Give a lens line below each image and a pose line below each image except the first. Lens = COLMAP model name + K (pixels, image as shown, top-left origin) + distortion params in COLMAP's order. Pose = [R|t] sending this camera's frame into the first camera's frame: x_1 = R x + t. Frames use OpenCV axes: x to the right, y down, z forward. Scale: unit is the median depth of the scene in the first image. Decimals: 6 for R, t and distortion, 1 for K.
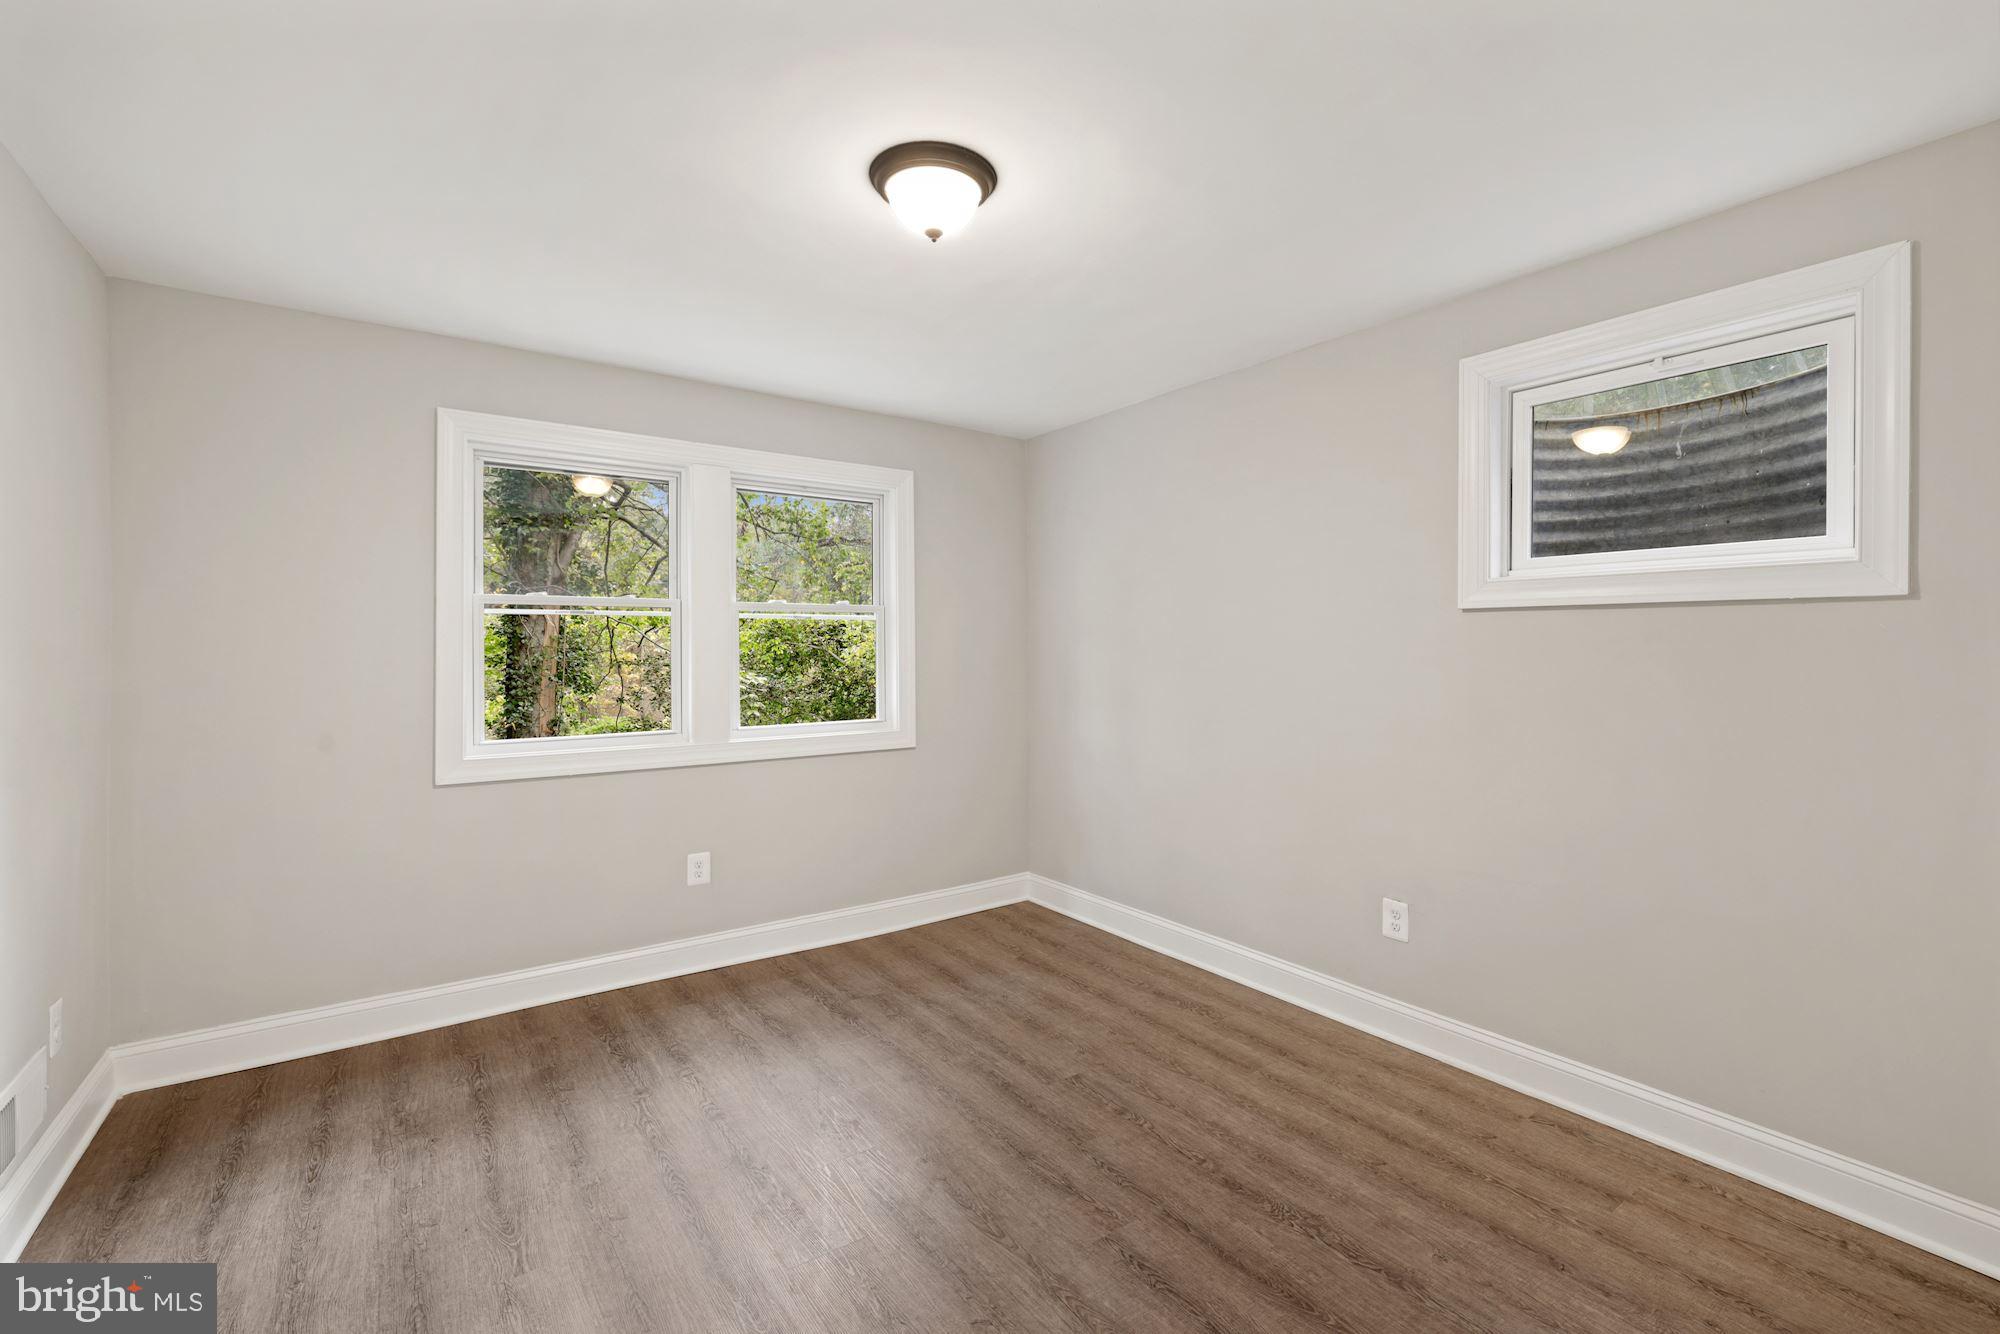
lens RADIAL K [[856.5, 0, 1001.8], [0, 856.5, 654.0], [0, 0, 1]] dist [0.000488, -0.000097]
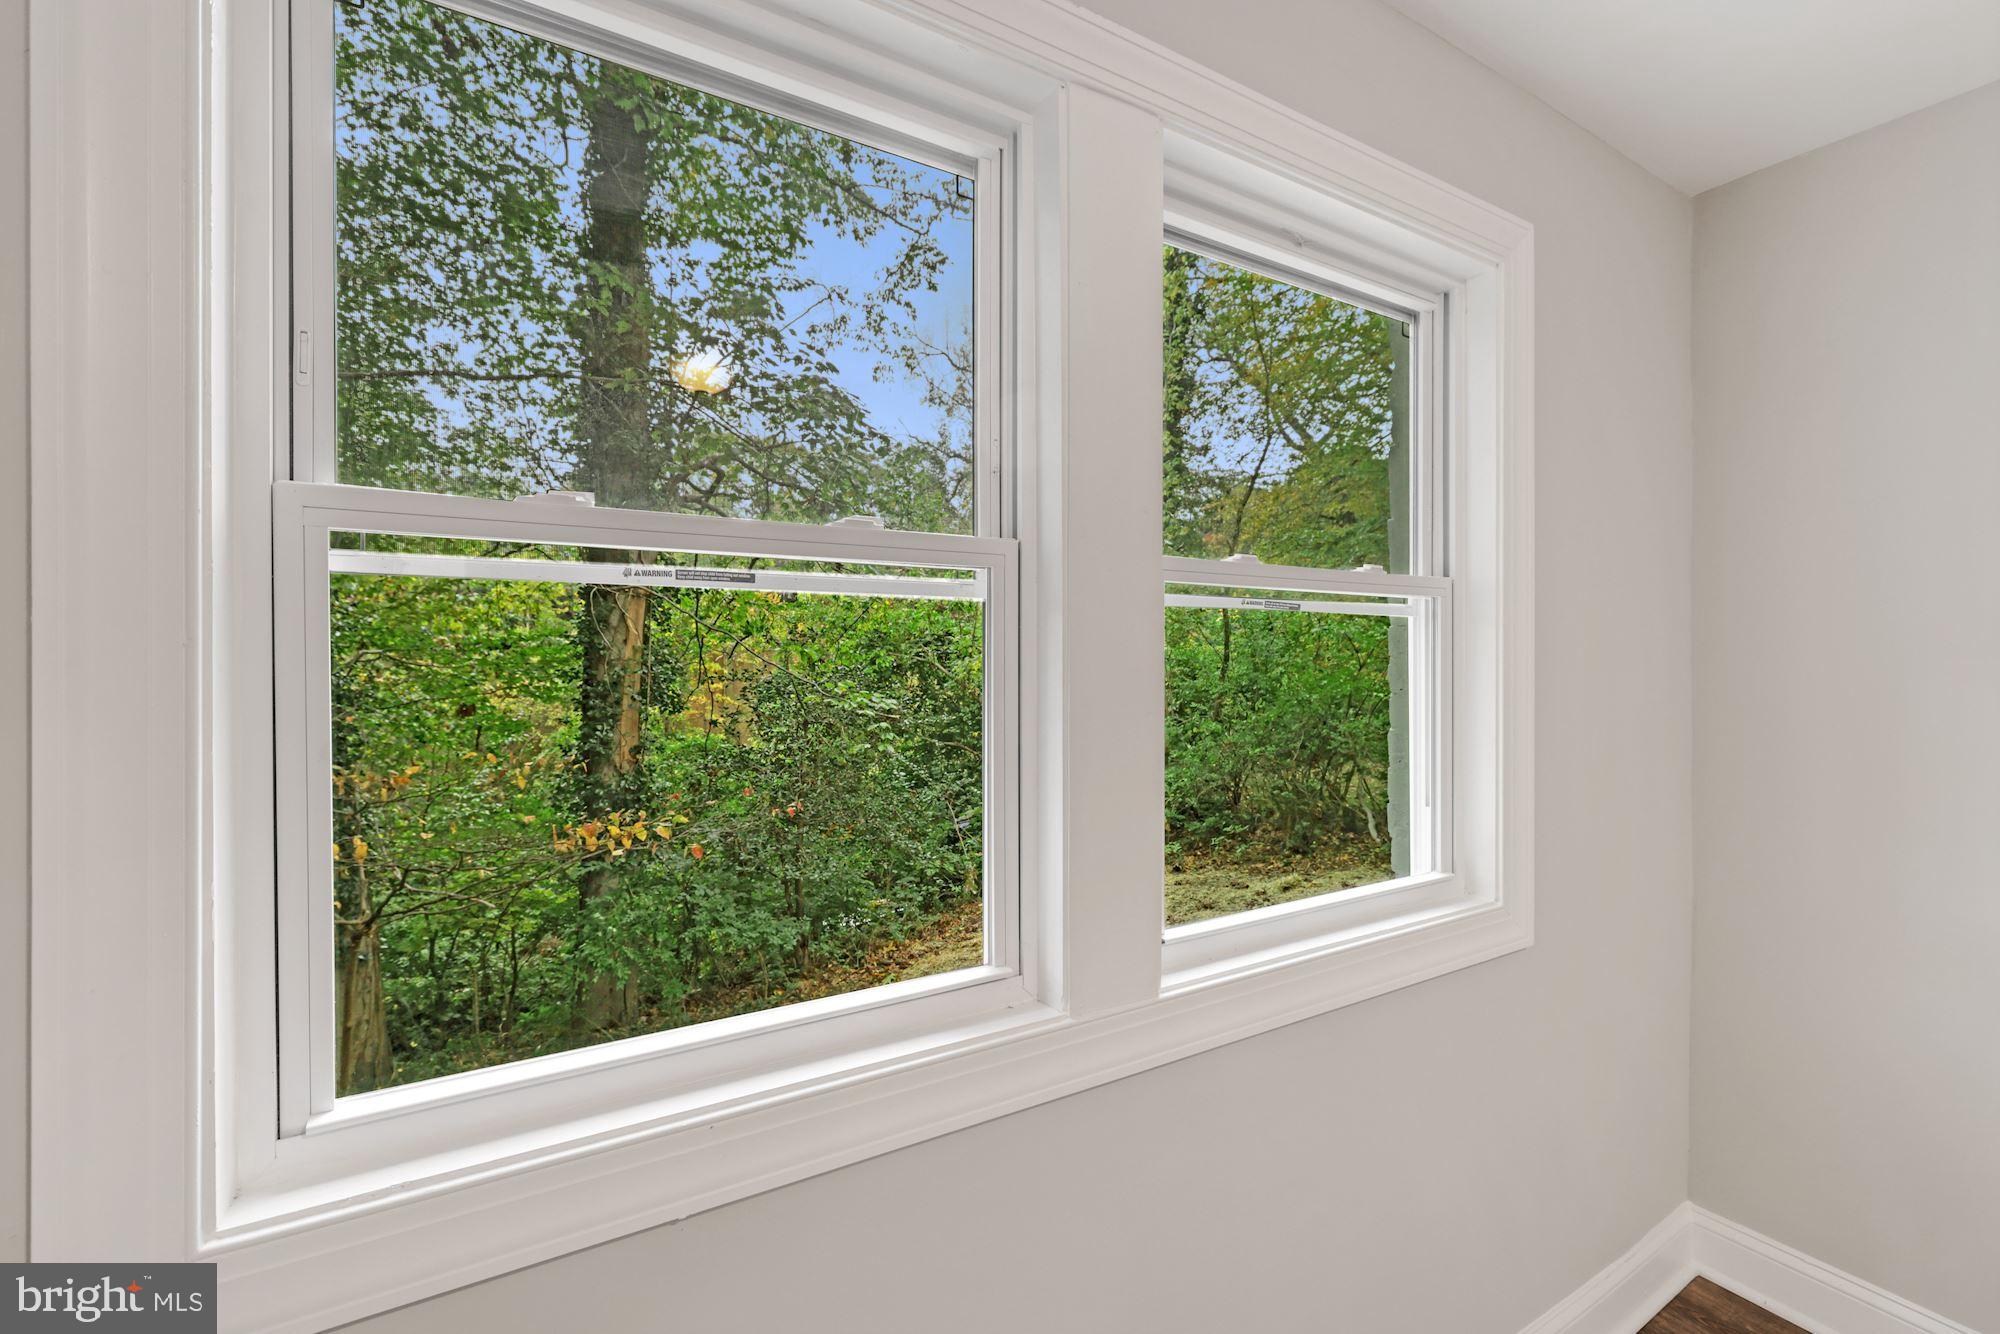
lens RADIAL K [[856.5, 0, 999.8], [0, 856.5, 666.7], [0, 0, 1]] dist [0.000488, -0.000097]
pose [[0.996545, 0.003740, -0.082969, -0.100645], [-0.003405, 0.999985, 0.004179, -0.005768], [0.082983, -0.003882, 0.996543, 0.195669]]
